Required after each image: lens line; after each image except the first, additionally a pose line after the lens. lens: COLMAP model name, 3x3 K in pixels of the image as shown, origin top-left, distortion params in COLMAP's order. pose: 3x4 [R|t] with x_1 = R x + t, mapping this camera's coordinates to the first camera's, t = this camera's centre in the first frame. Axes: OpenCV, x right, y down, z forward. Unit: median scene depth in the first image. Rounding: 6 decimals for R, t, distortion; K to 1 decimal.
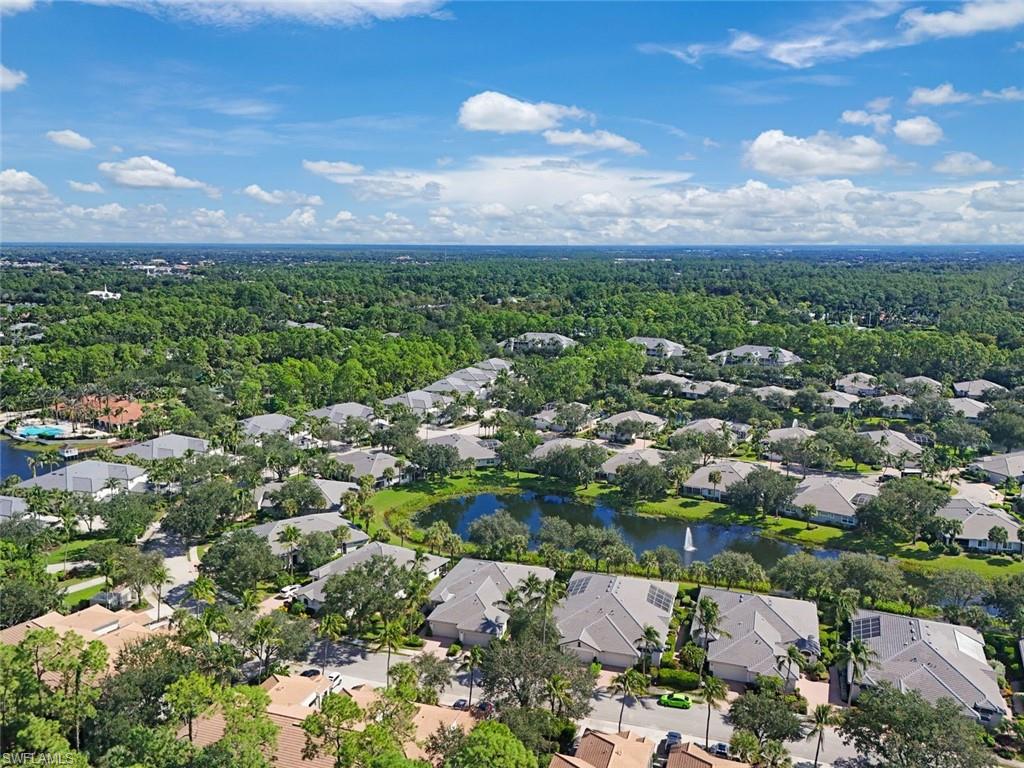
lens RADIAL K [[810.6, 0, 494.0], [0, 810.6, 383.0], [0, 0, 1]] dist [0.036055, -0.007427]
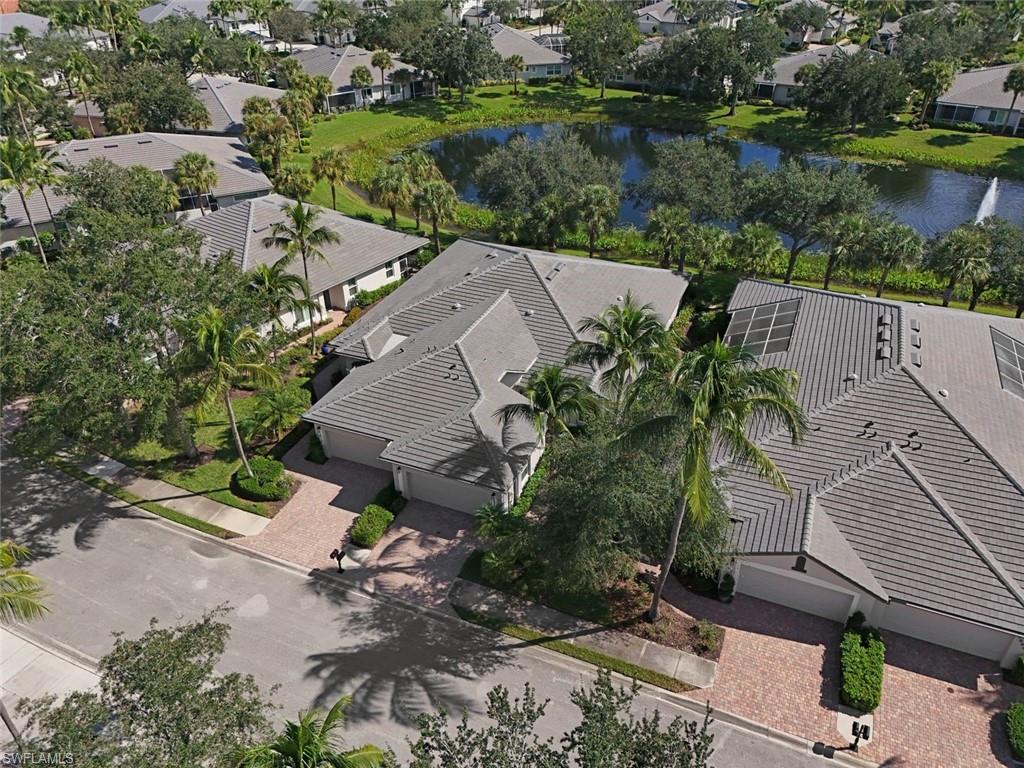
lens RADIAL K [[752.3, 0, 512.0], [0, 752.3, 384.0], [0, 0, 1]] dist [0.036248, -0.007712]
pose [[0.996416, 0.041038, -0.073966, 0.020092], [-0.008919, 0.920524, 0.390584, 0.128584], [0.084117, -0.388524, 0.917591, 0.597467]]
